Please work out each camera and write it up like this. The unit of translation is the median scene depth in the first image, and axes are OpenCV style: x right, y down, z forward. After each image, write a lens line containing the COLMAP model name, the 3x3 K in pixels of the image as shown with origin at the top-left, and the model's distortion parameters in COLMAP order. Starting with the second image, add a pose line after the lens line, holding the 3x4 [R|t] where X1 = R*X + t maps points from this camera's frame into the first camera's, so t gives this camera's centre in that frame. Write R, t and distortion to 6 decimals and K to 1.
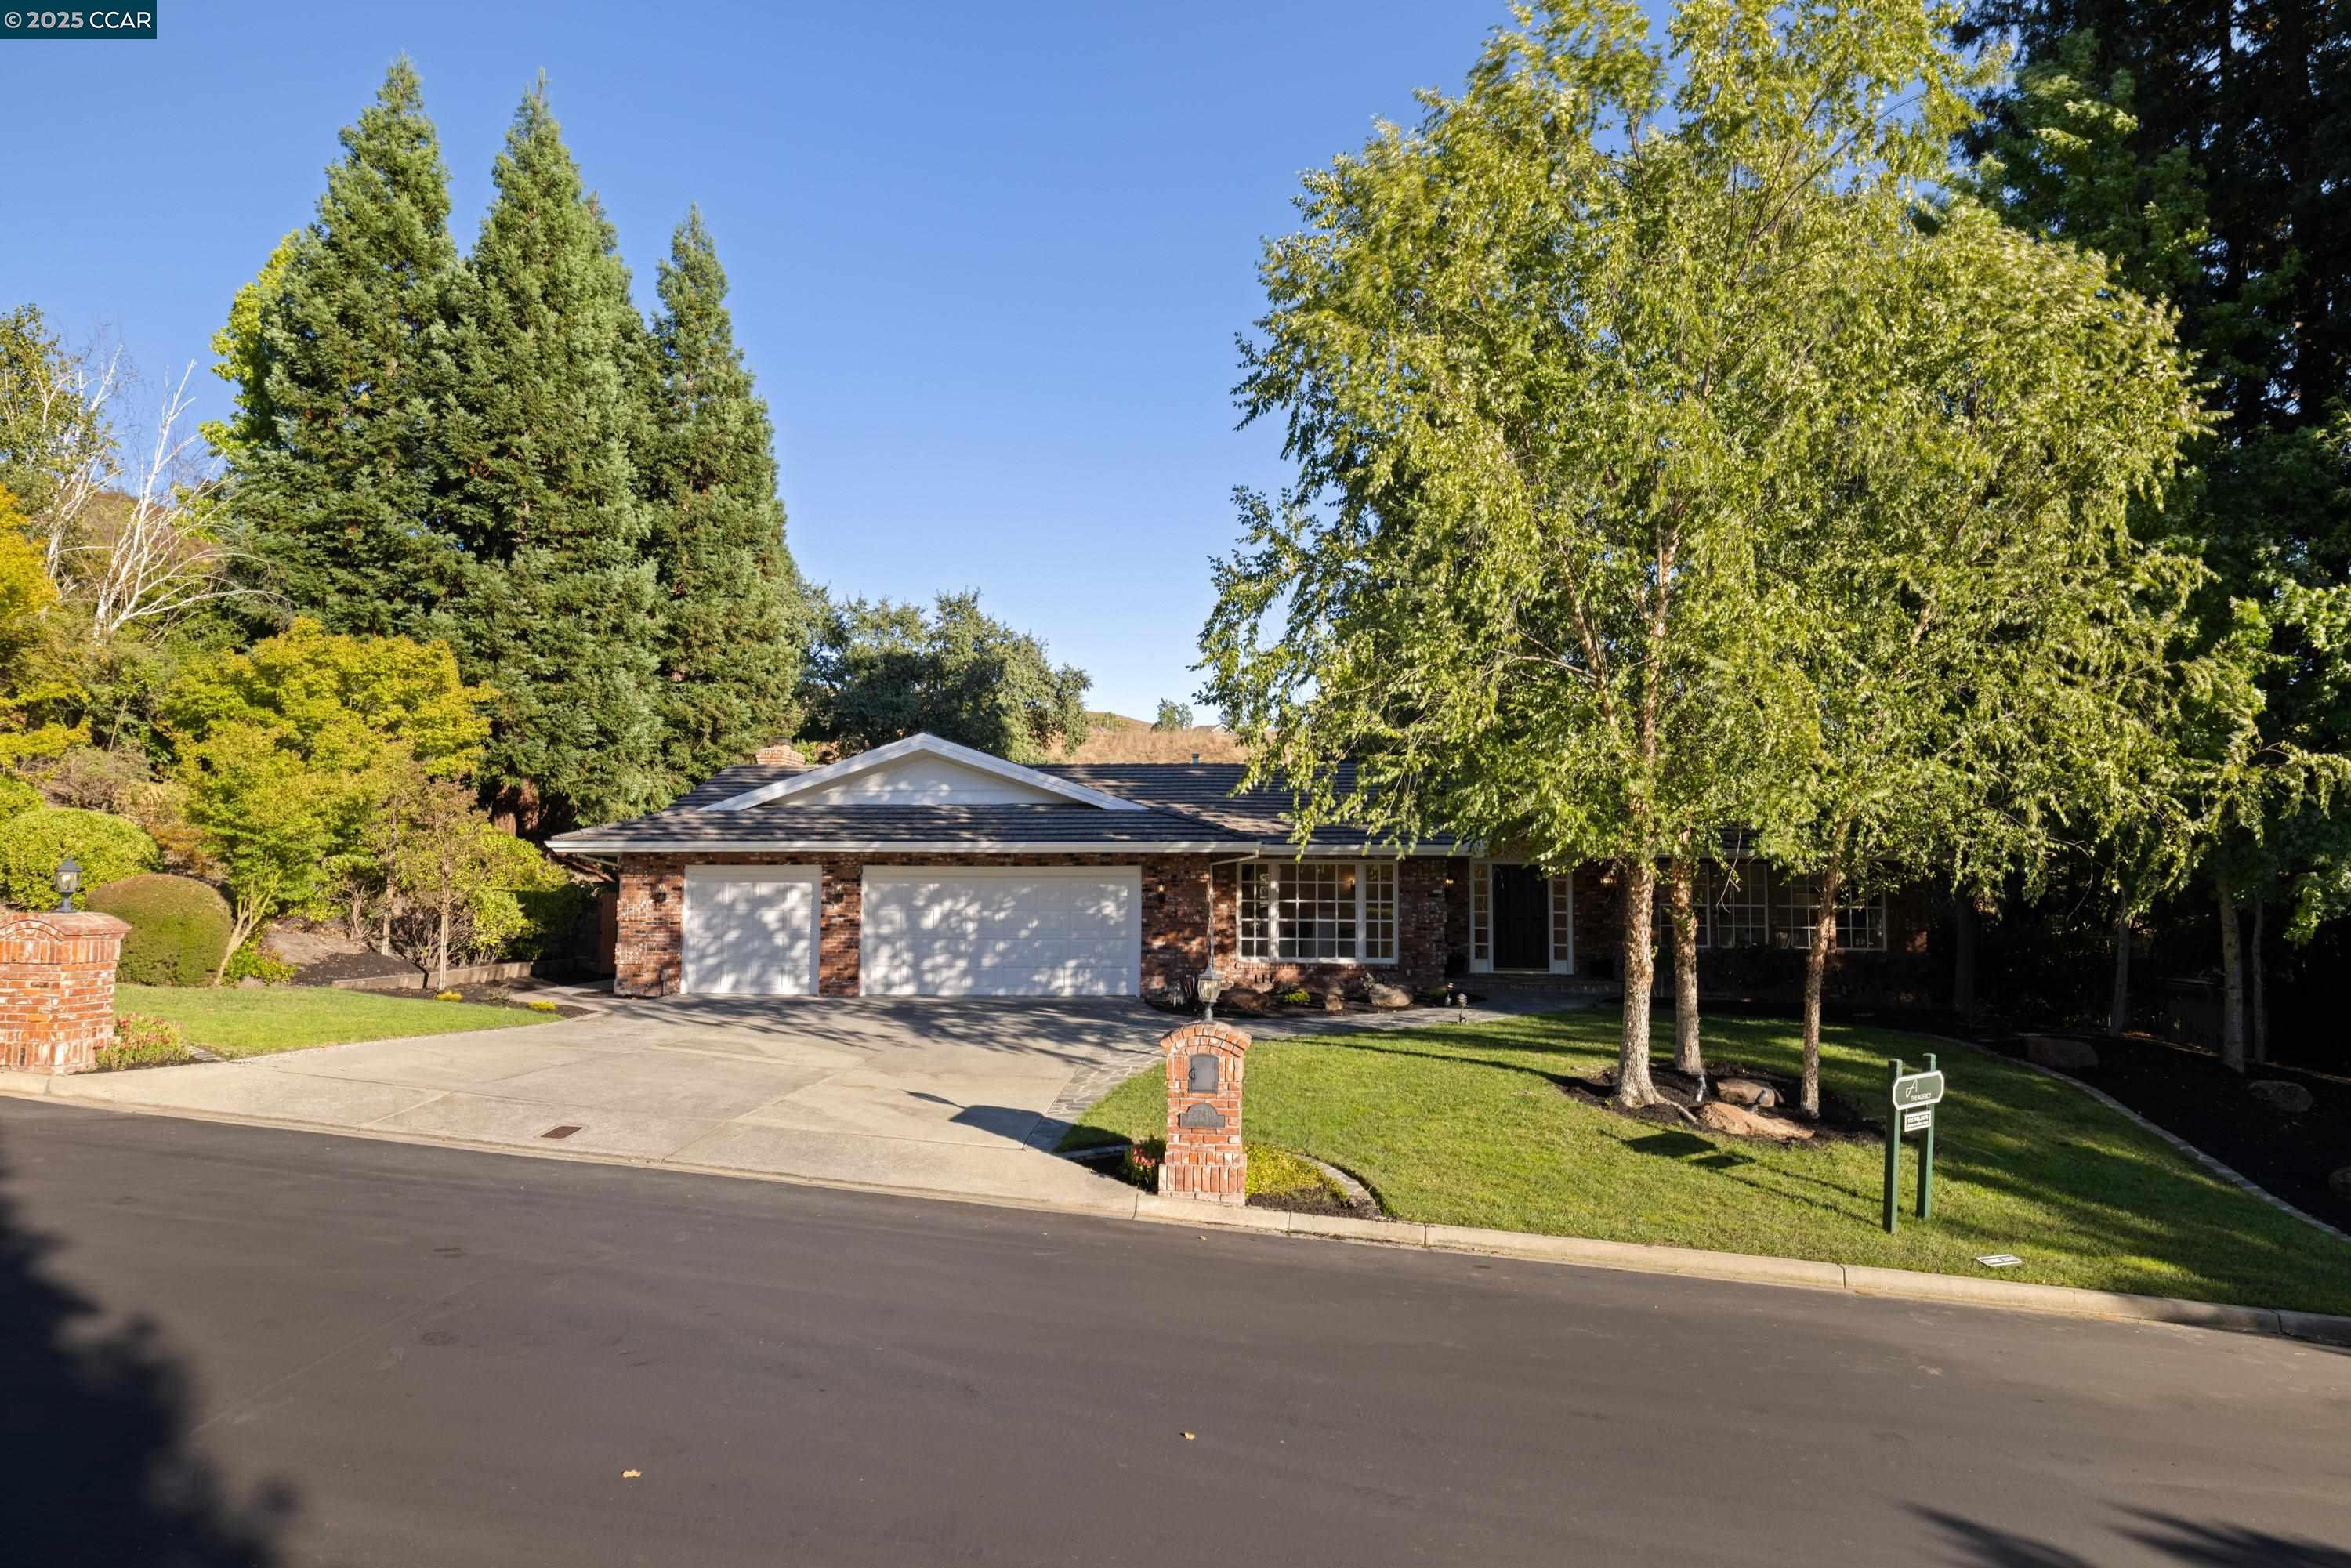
lens RADIAL K [[1443.0, 0, 1142.6], [0, 1443.0, 776.2], [0, 0, 1]] dist [-0.002165, 0.002016]
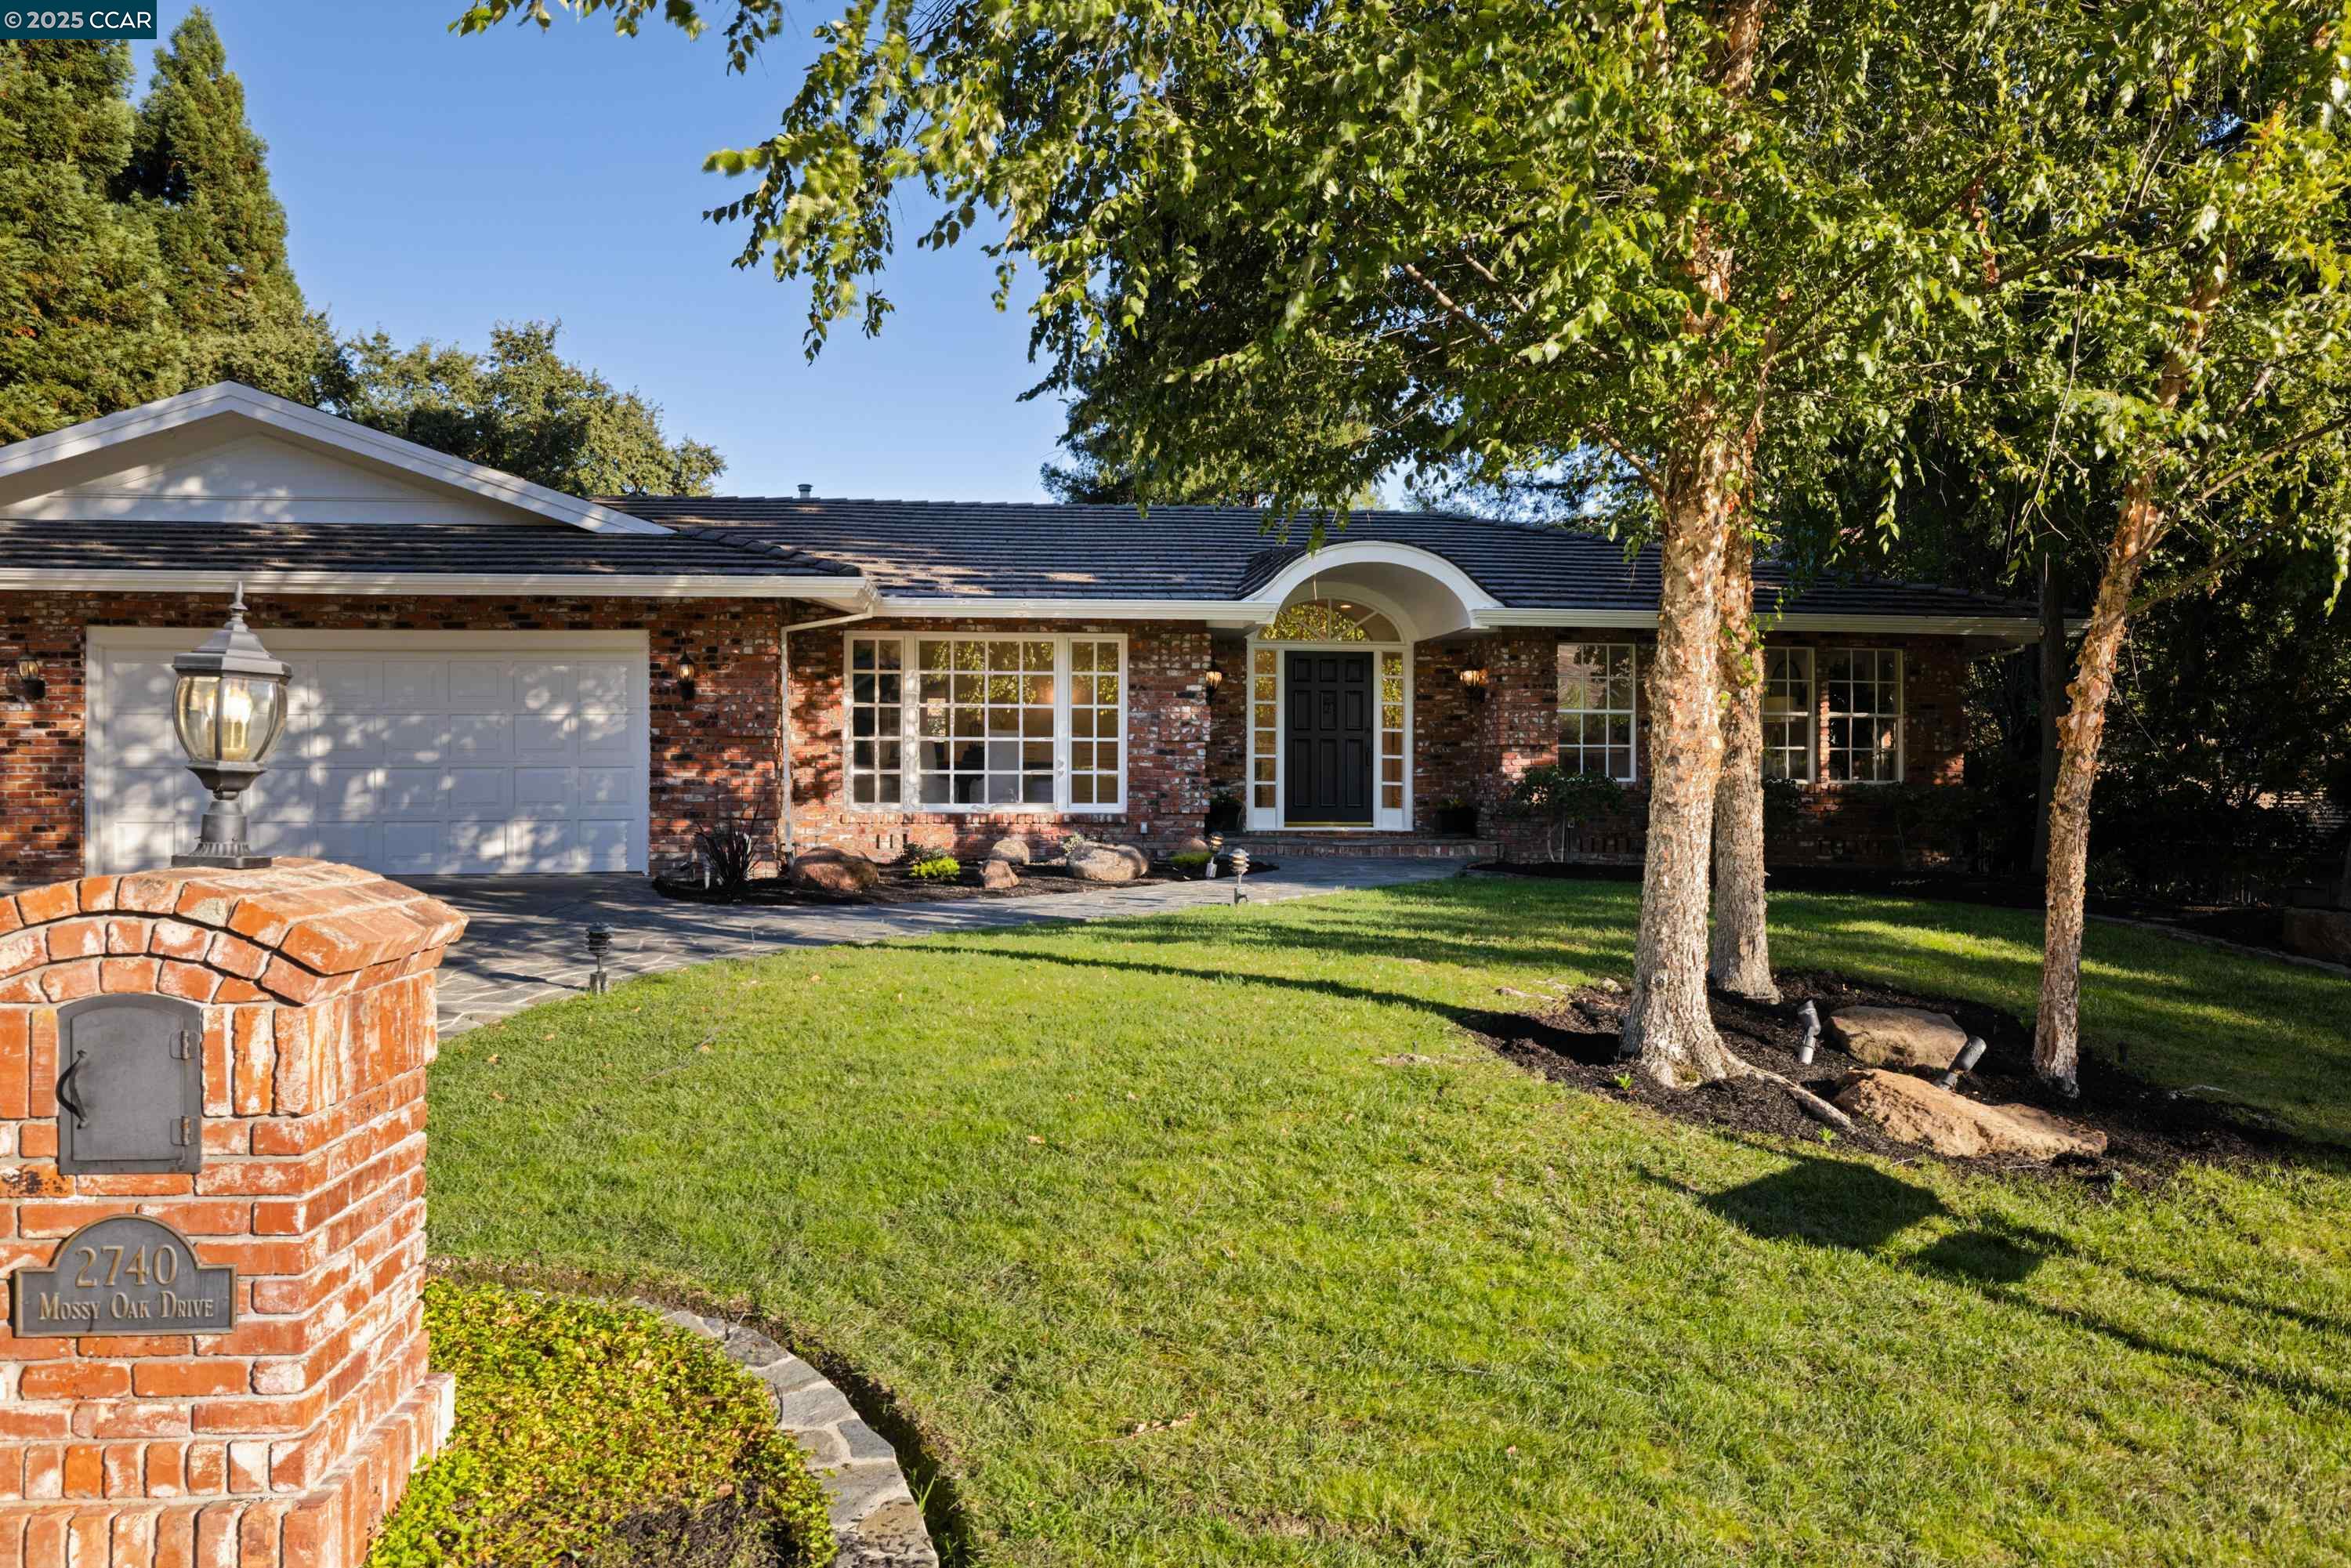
lens RADIAL K [[1629.4, 0, 1160.7], [0, 1629.4, 781.3], [0, 0, 1]] dist [0.001230, 0.003876]
pose [[0.983673, -0.003298, 0.179935, 0.074887], [-0.010225, 0.997193, 0.074174, 0.070316], [-0.179674, -0.074803, 0.980878, 0.366798]]
